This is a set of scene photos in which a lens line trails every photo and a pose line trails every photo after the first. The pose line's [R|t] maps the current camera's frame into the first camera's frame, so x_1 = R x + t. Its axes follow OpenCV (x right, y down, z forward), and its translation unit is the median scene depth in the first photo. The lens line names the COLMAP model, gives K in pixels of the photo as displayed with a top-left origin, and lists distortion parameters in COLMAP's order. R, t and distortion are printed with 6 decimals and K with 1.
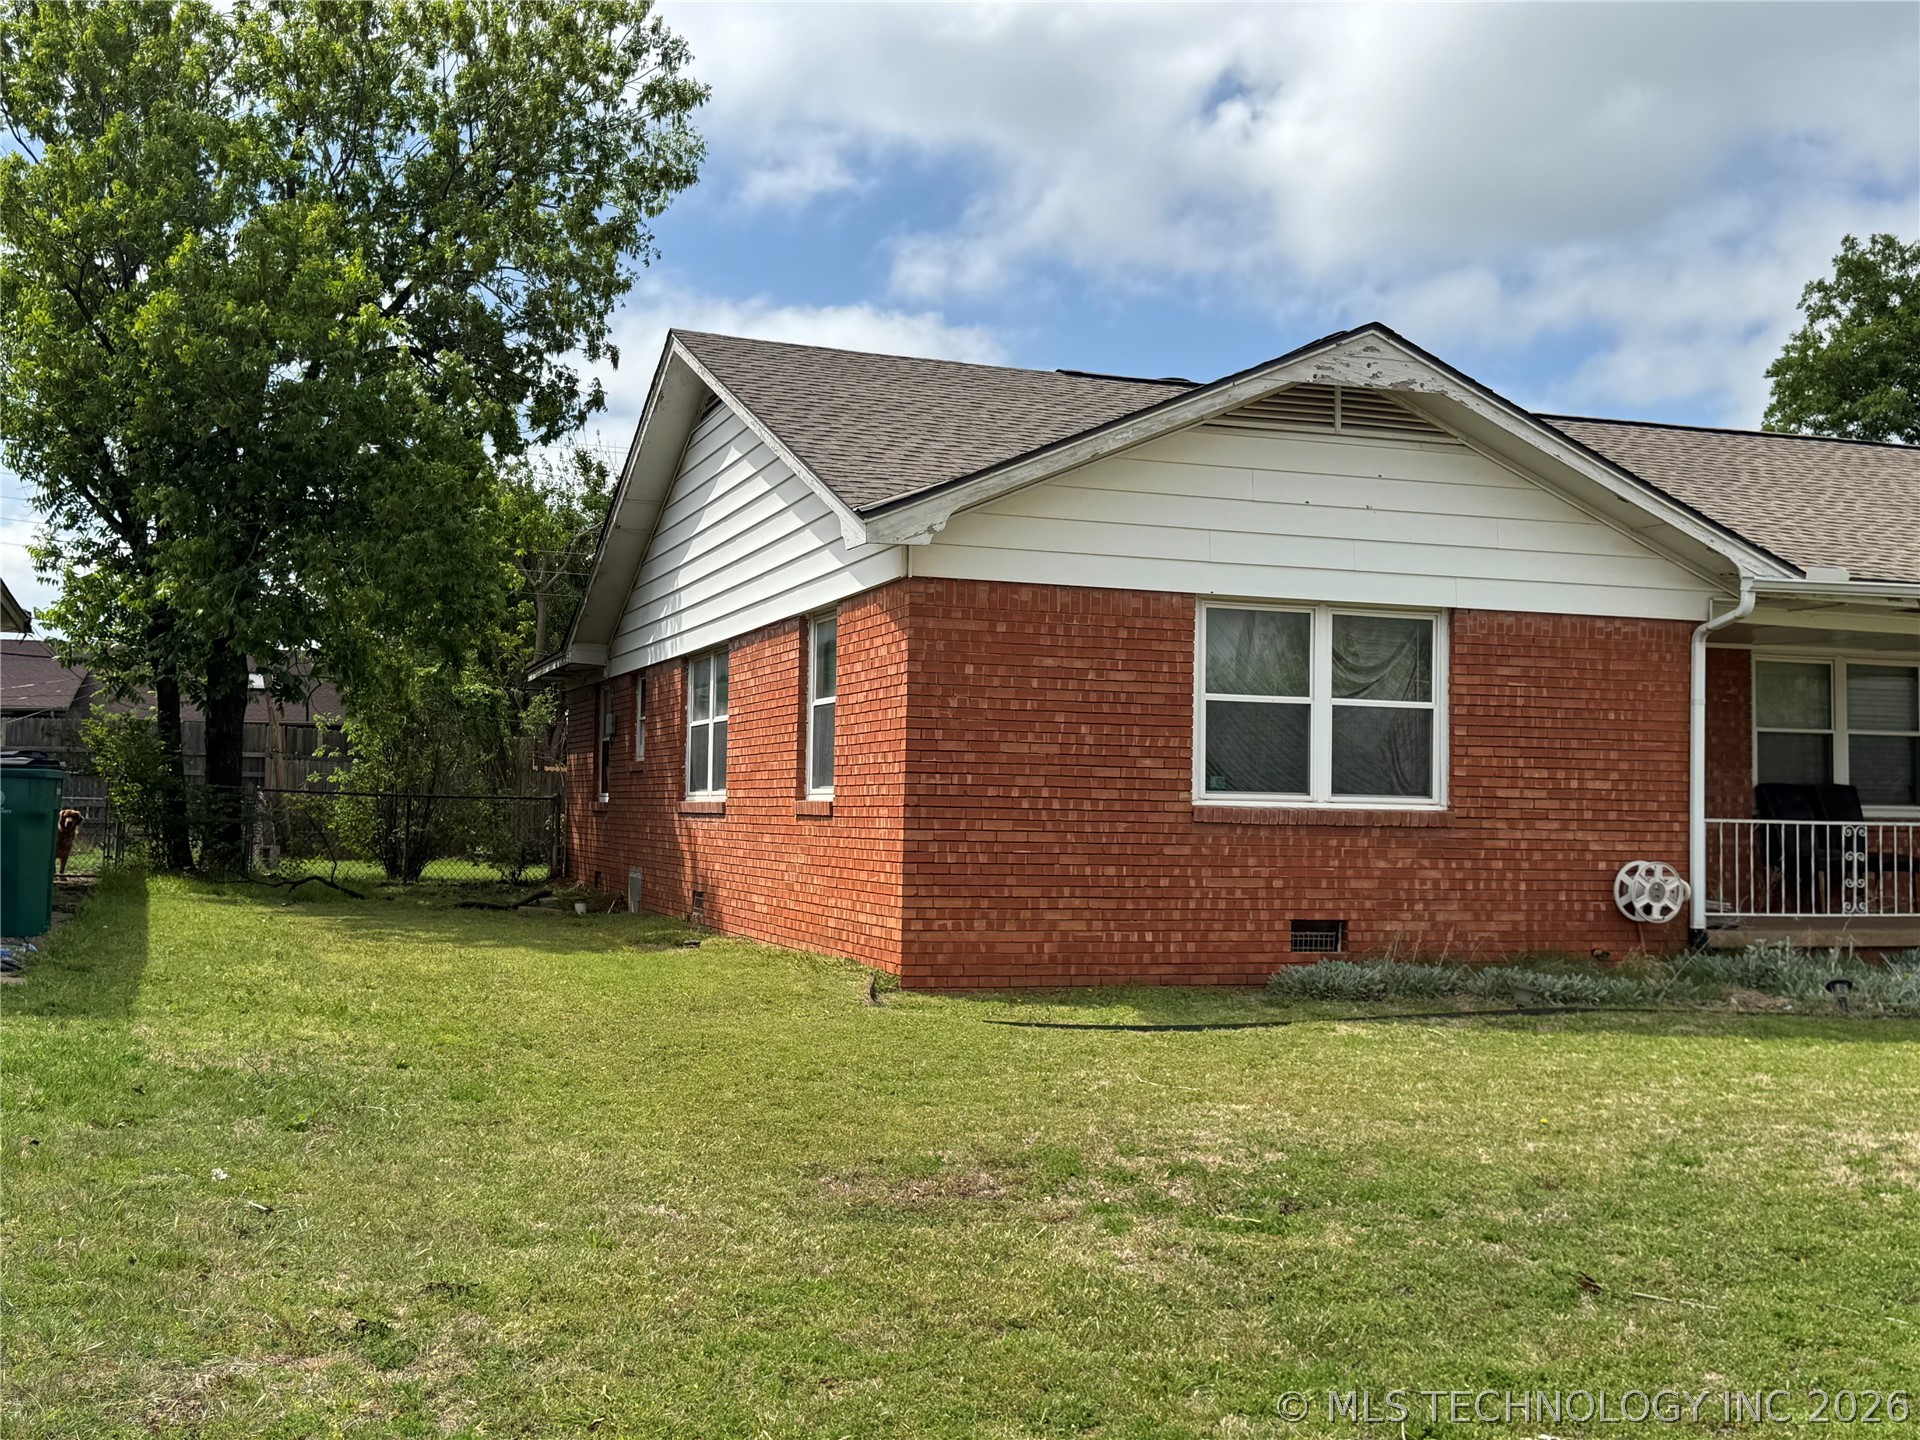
lens RADIAL K [[1978.8, 0, 934.0], [0, 1978.8, 721.8], [0, 0, 1]] dist [0.203648, -0.461744]
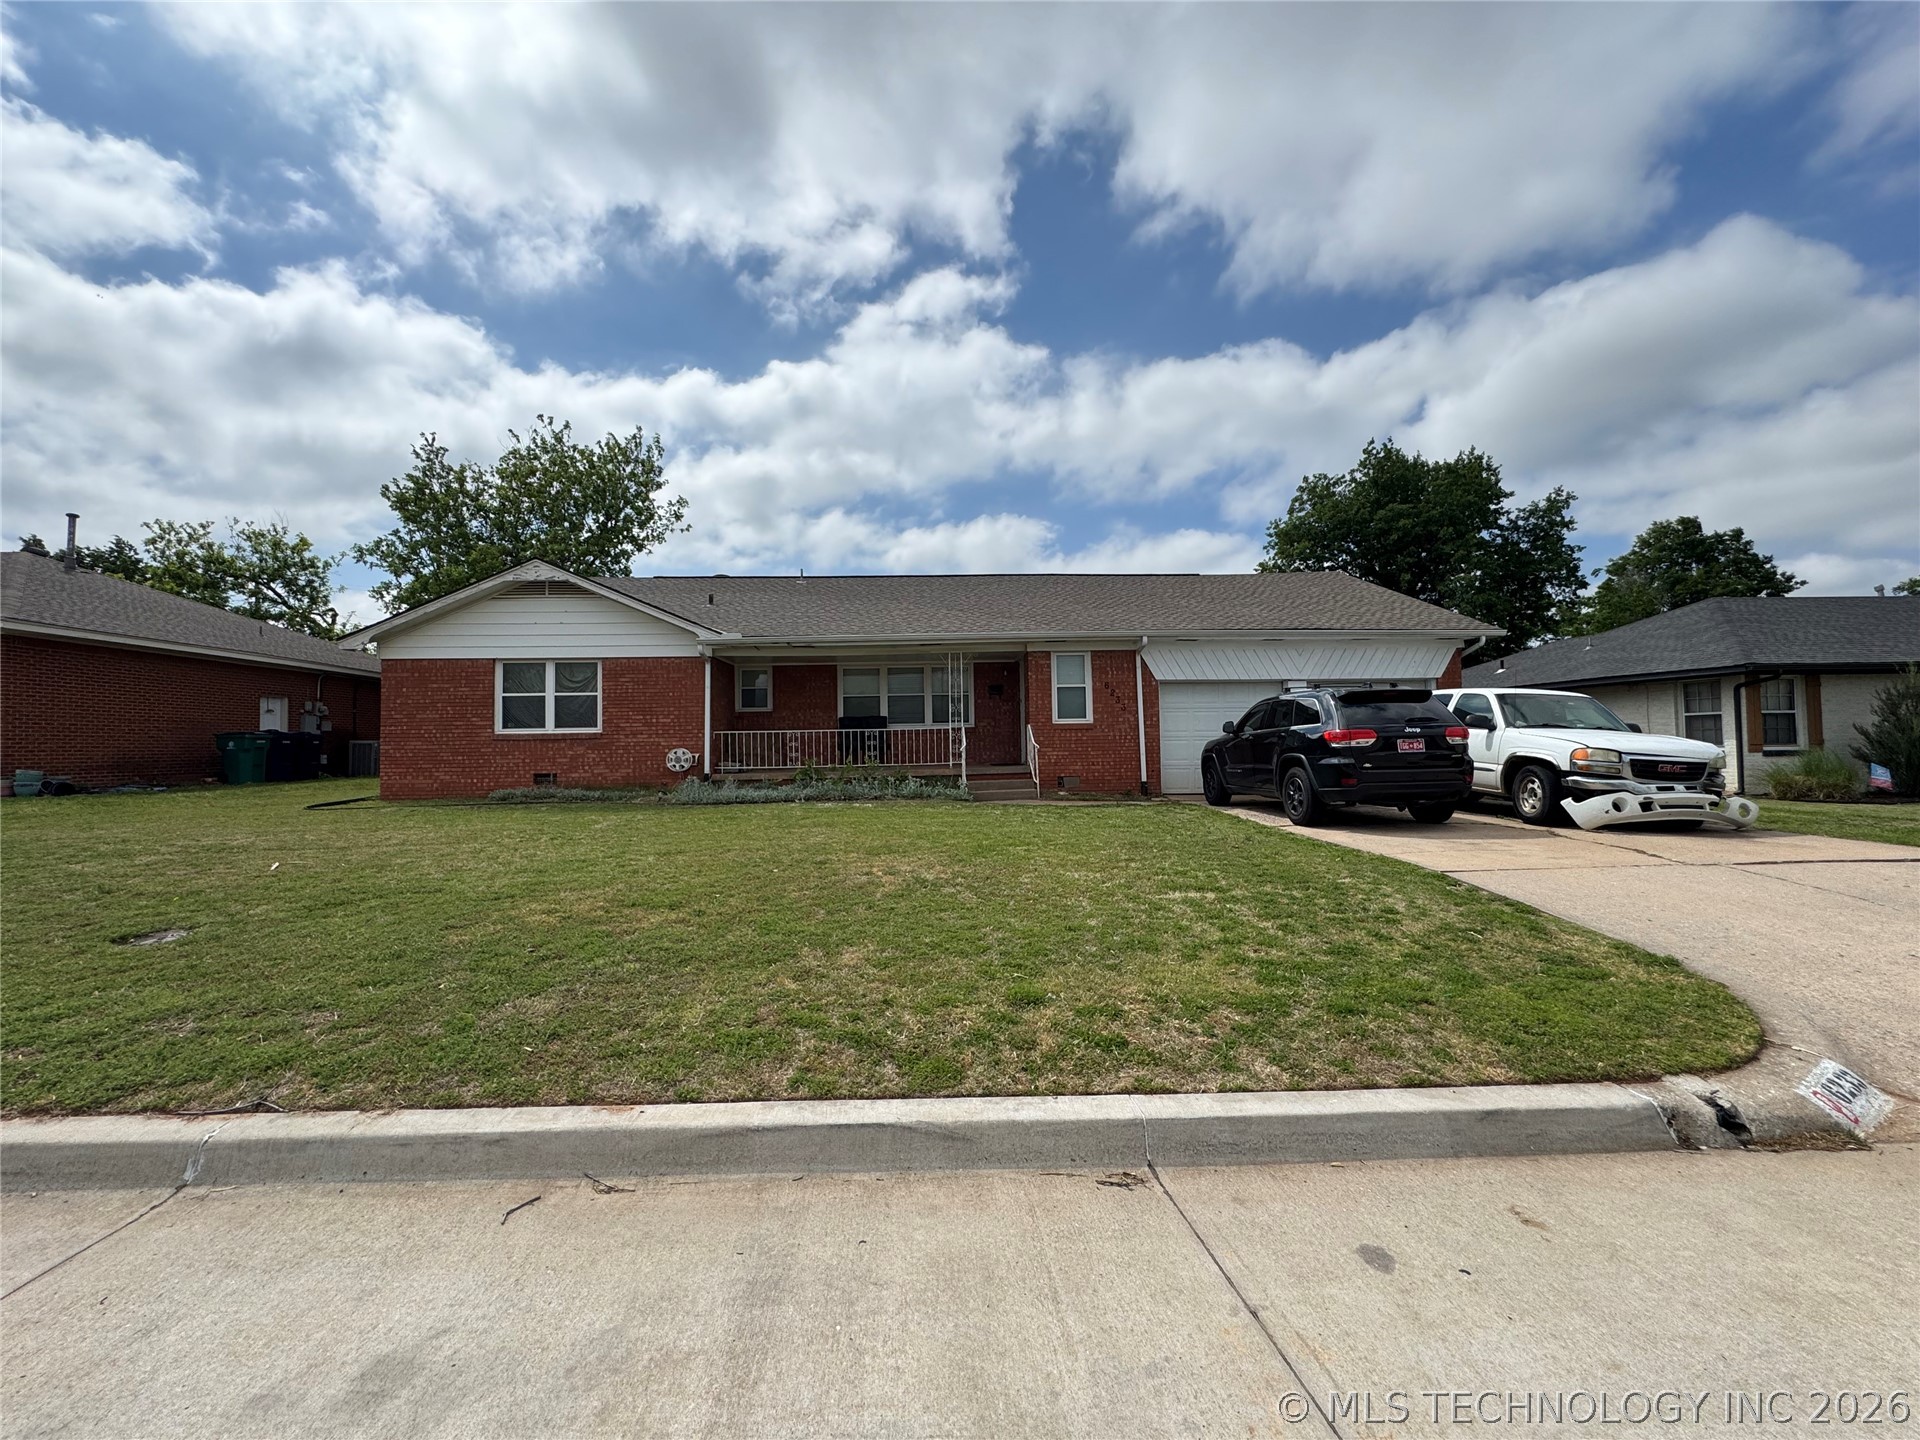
lens RADIAL K [[772.3, 0, 960.0], [0, 772.3, 720.0], [0, 0, 1]] dist [0.000488, 0.000045]
pose [[0.957401, -0.040253, -0.285943, 1.028425], [0.044124, 0.999001, 0.007104, 0.042009], [0.285372, -0.019418, 0.958220, 0.135983]]
